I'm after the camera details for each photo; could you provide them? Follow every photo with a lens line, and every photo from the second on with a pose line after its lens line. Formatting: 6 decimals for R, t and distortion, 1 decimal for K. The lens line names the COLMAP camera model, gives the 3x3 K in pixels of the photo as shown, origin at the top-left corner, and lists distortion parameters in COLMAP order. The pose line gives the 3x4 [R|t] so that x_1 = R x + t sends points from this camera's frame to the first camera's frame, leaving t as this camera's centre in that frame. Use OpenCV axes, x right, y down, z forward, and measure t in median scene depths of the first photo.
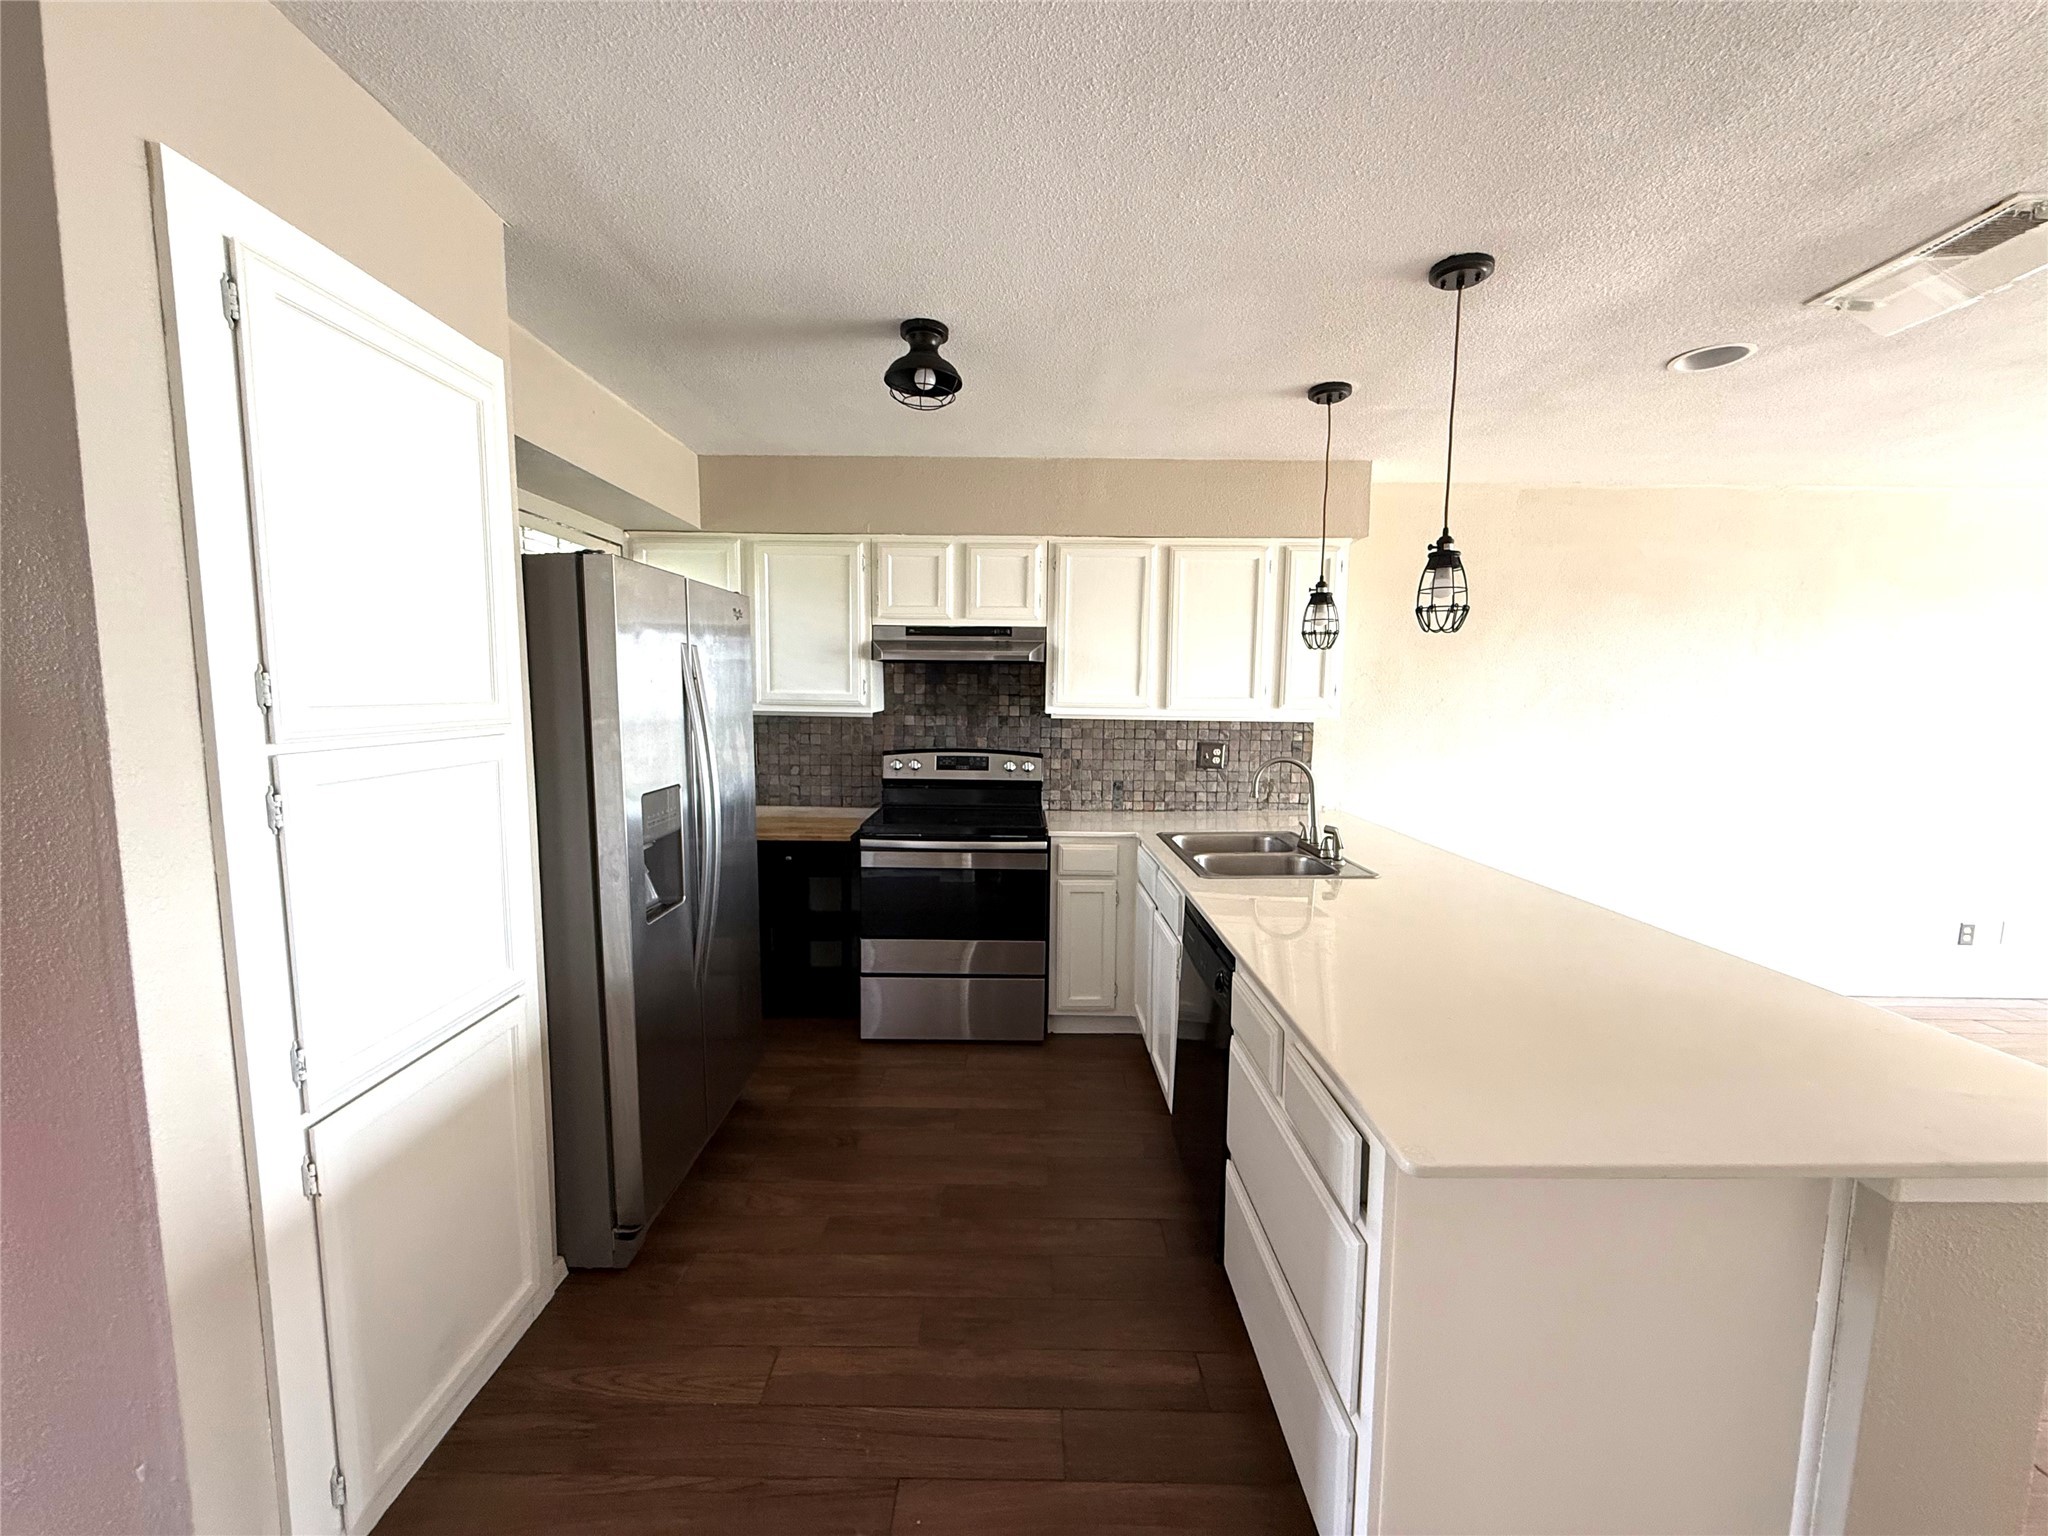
lens RADIAL K [[821.3, 0, 1012.5], [0, 821.3, 771.6], [0, 0, 1]] dist [-0.002853, 0.000825]
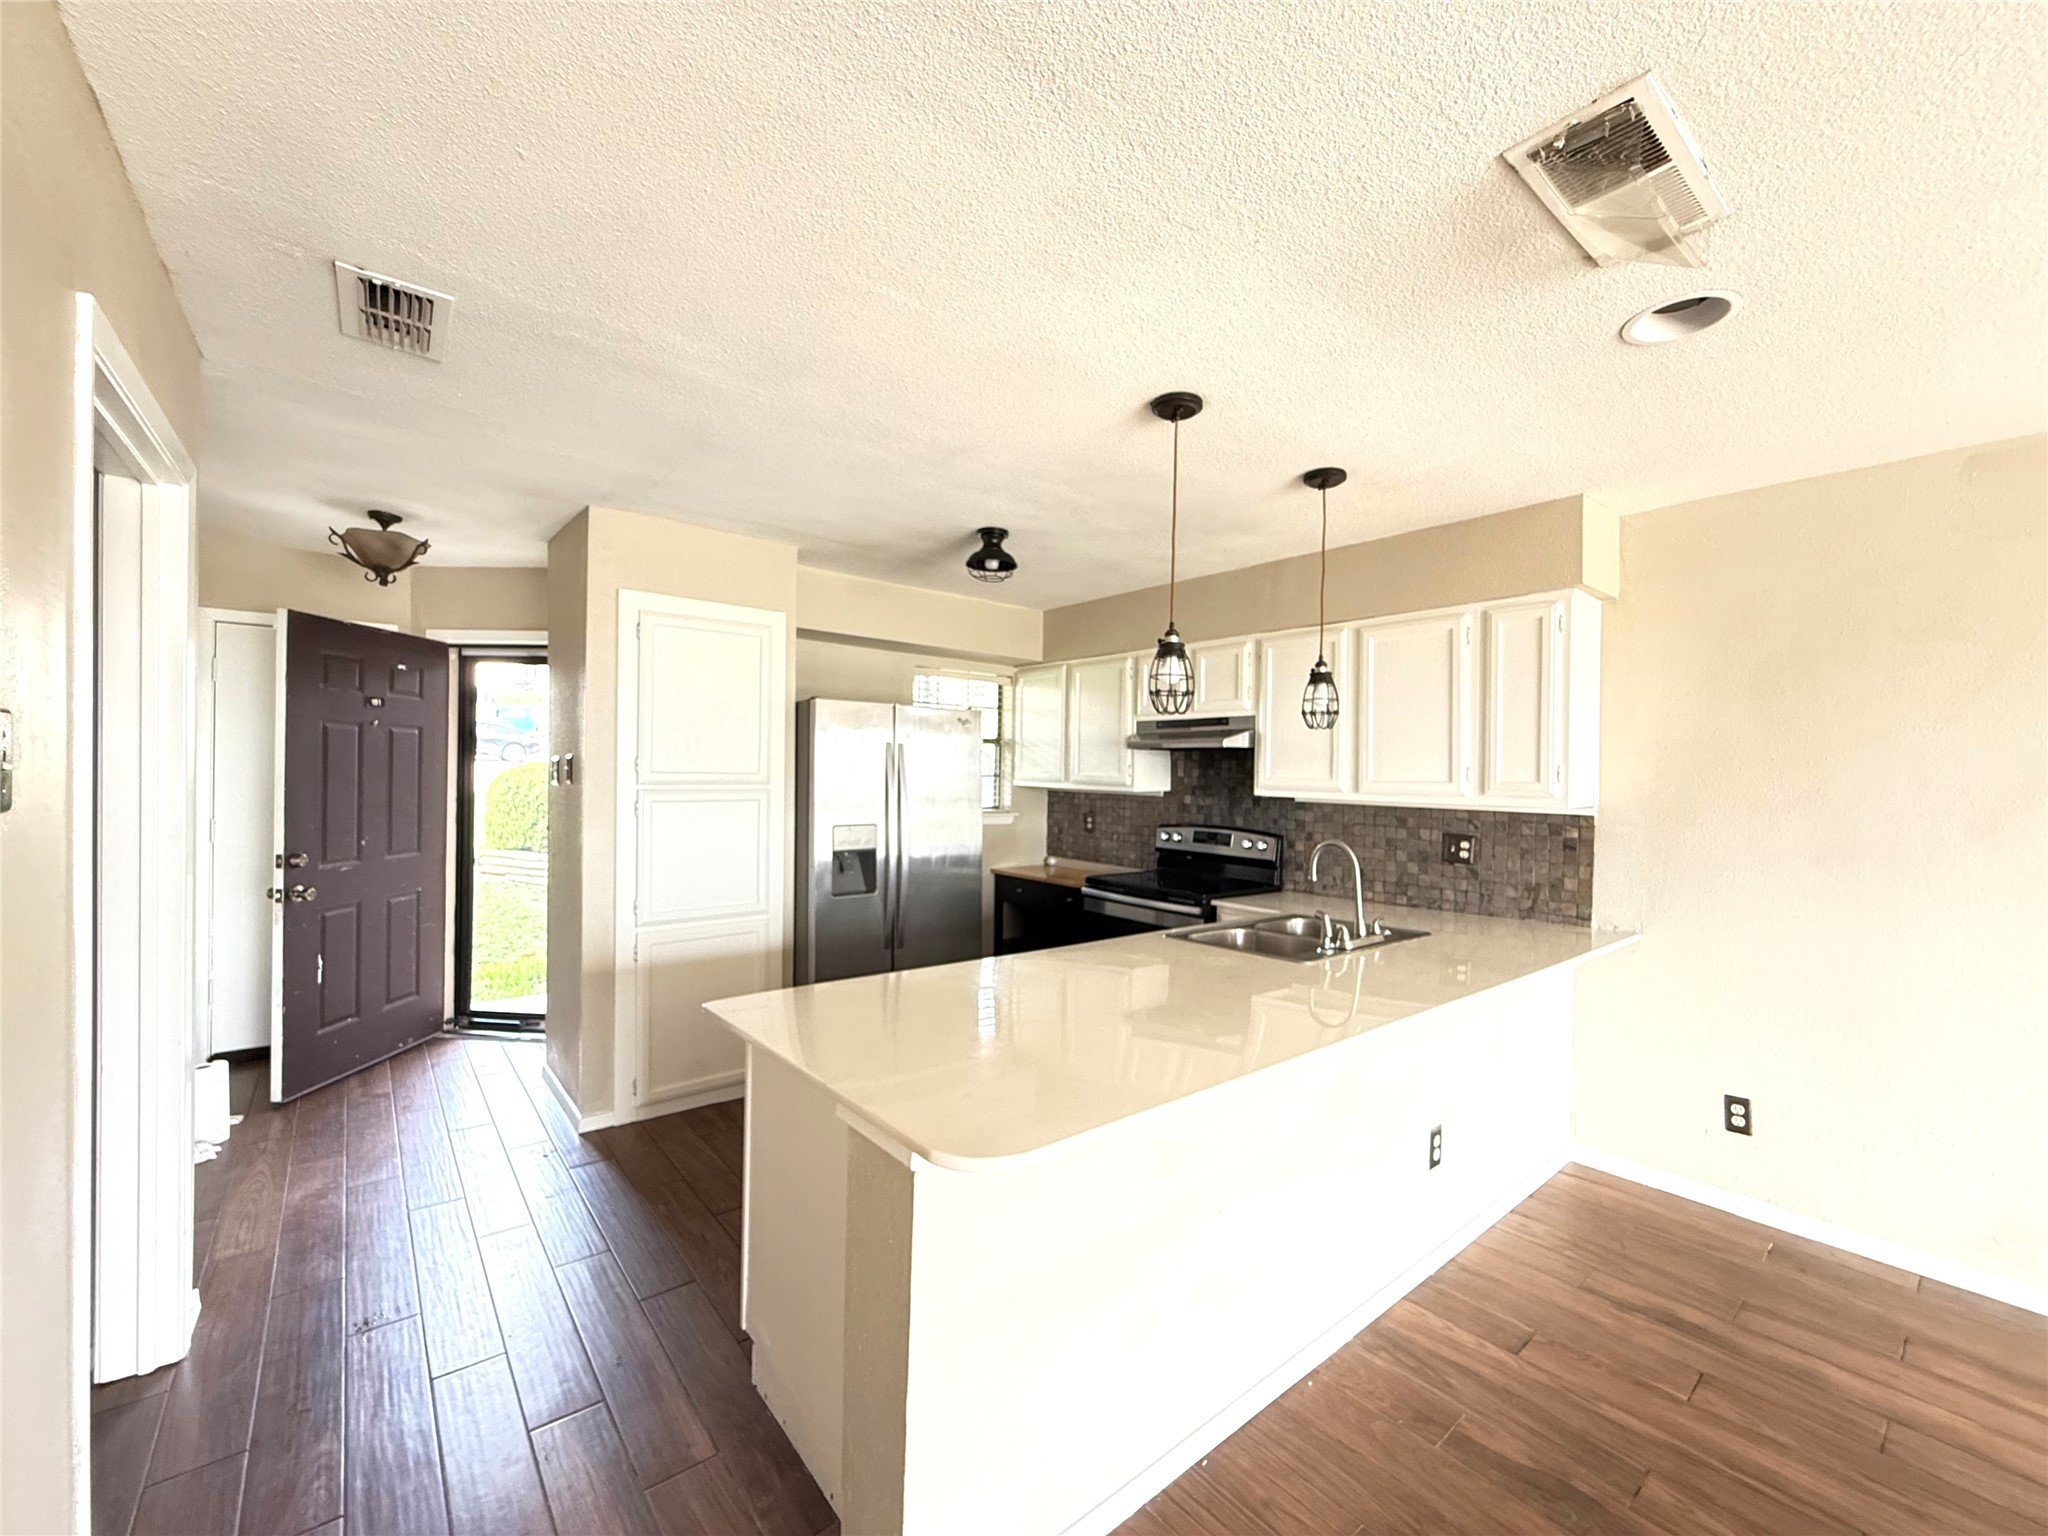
lens RADIAL K [[821.3, 0, 1012.5], [0, 821.3, 770.9], [0, 0, 1]] dist [-0.002853, 0.000825]
pose [[0.638965, -0.000190, -0.769236, 0.670670], [-0.086896, 0.993581, -0.072426, 0.003156], [0.764312, 0.113121, 0.634847, 0.075301]]
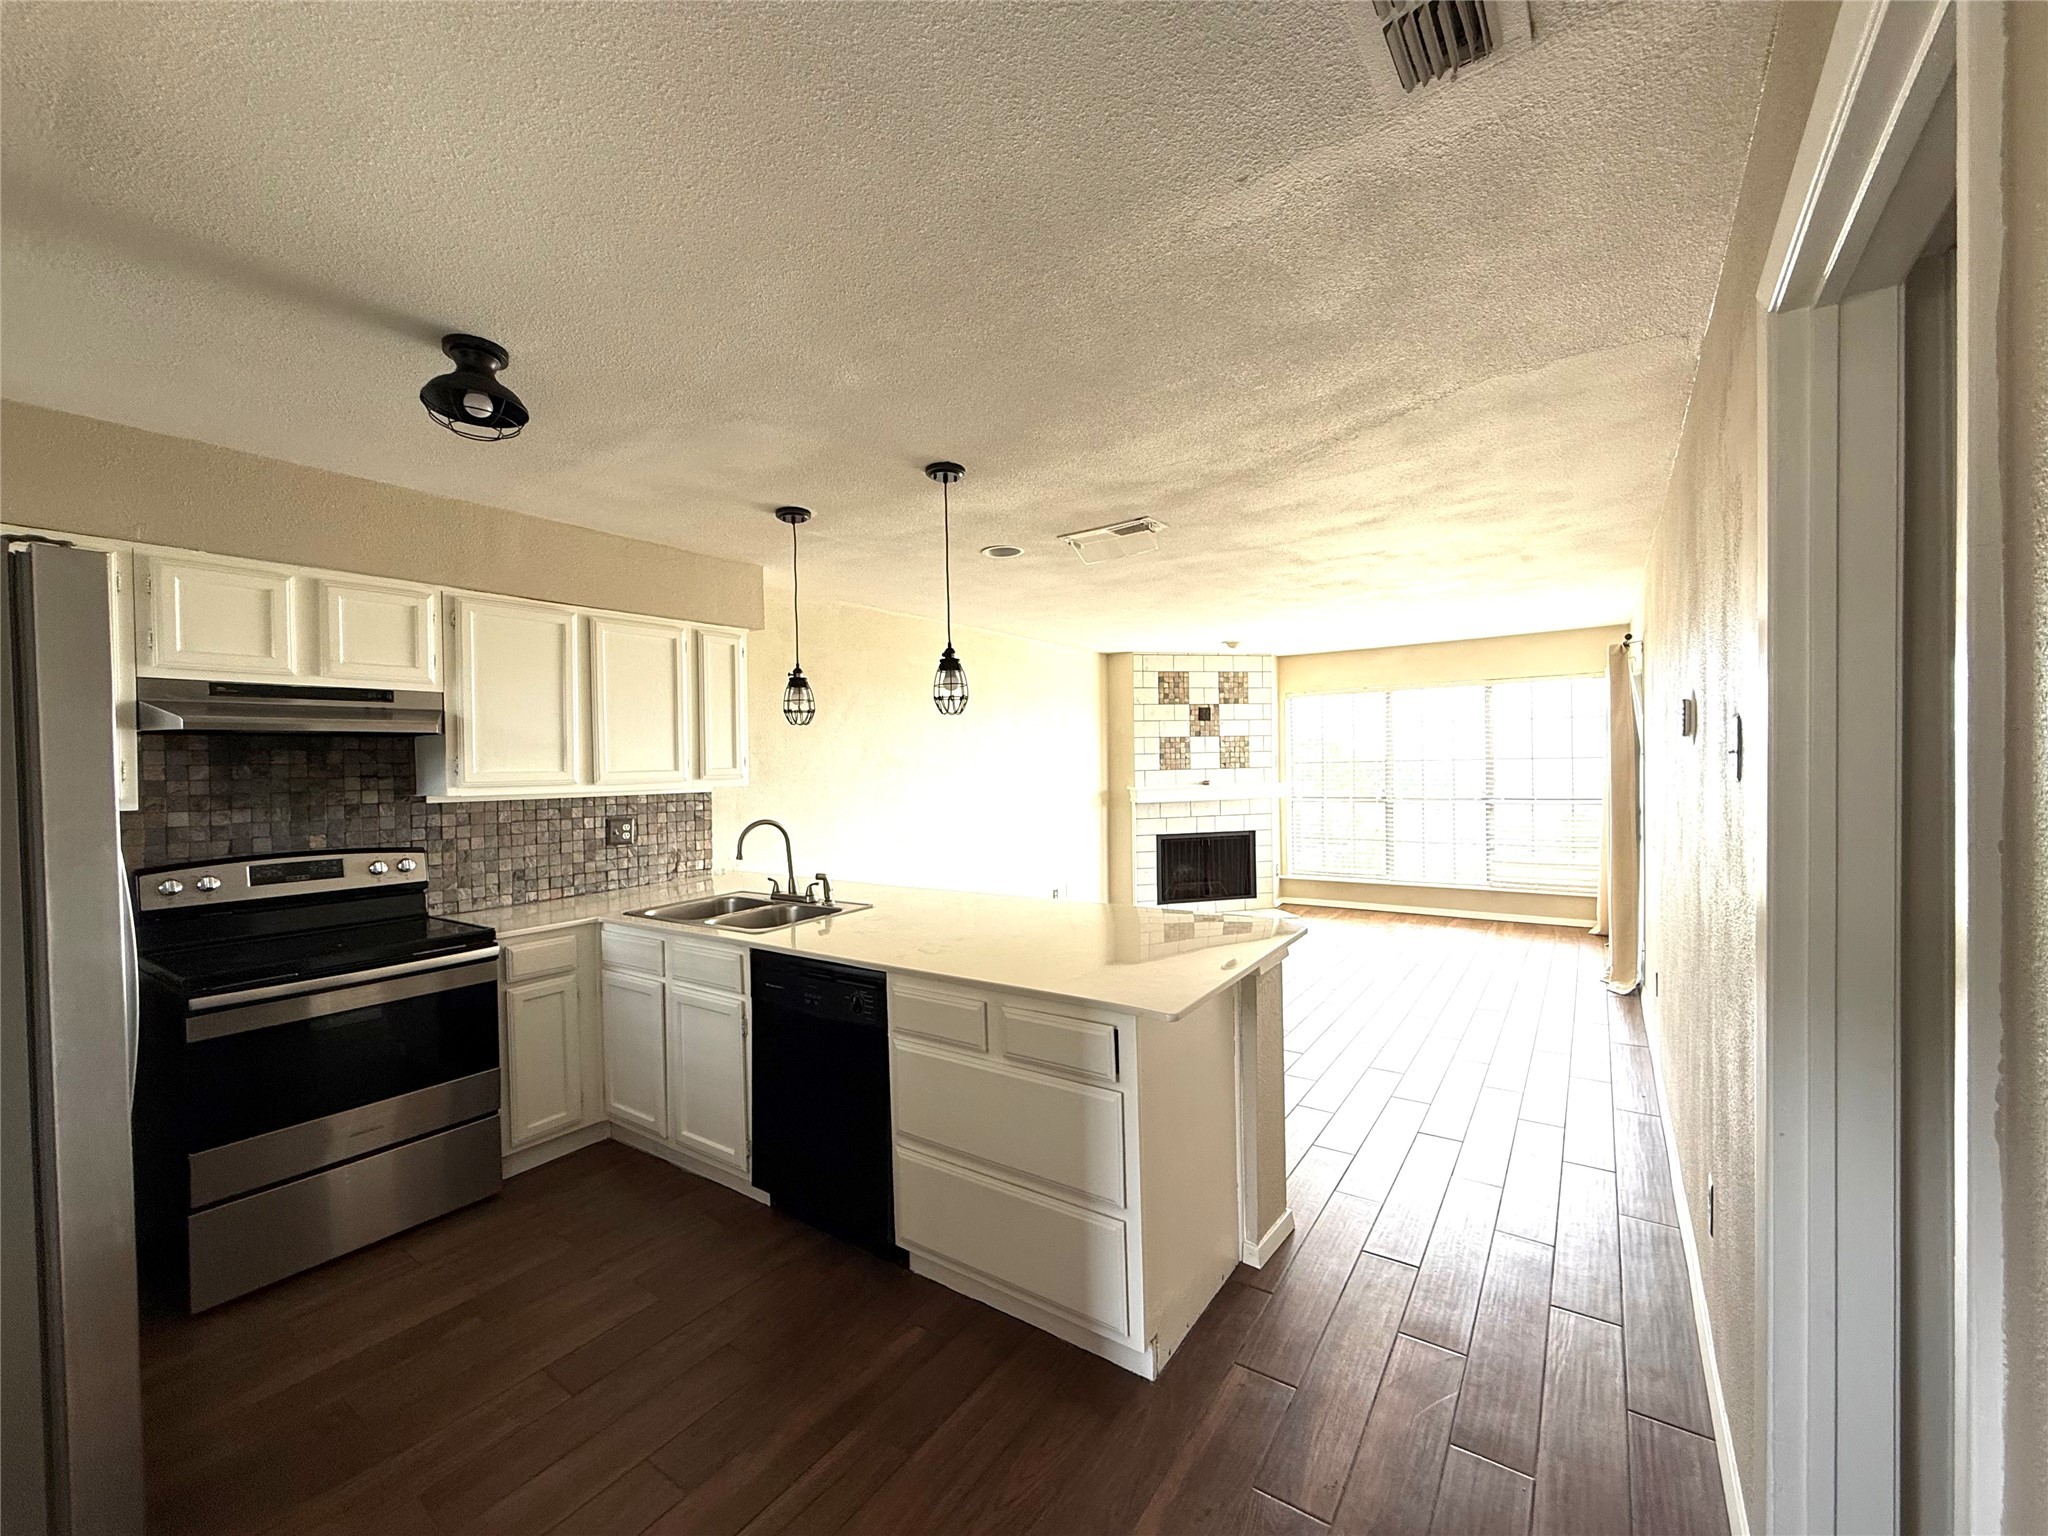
lens RADIAL K [[821.3, 0, 1023.7], [0, 821.3, 773.3], [0, 0, 1]] dist [-0.002853, 0.000825]
pose [[0.566798, -0.031839, 0.823242, -0.312018], [0.106665, 0.993679, -0.035008, -0.003315], [-0.816923, 0.107654, 0.566611, 0.057385]]
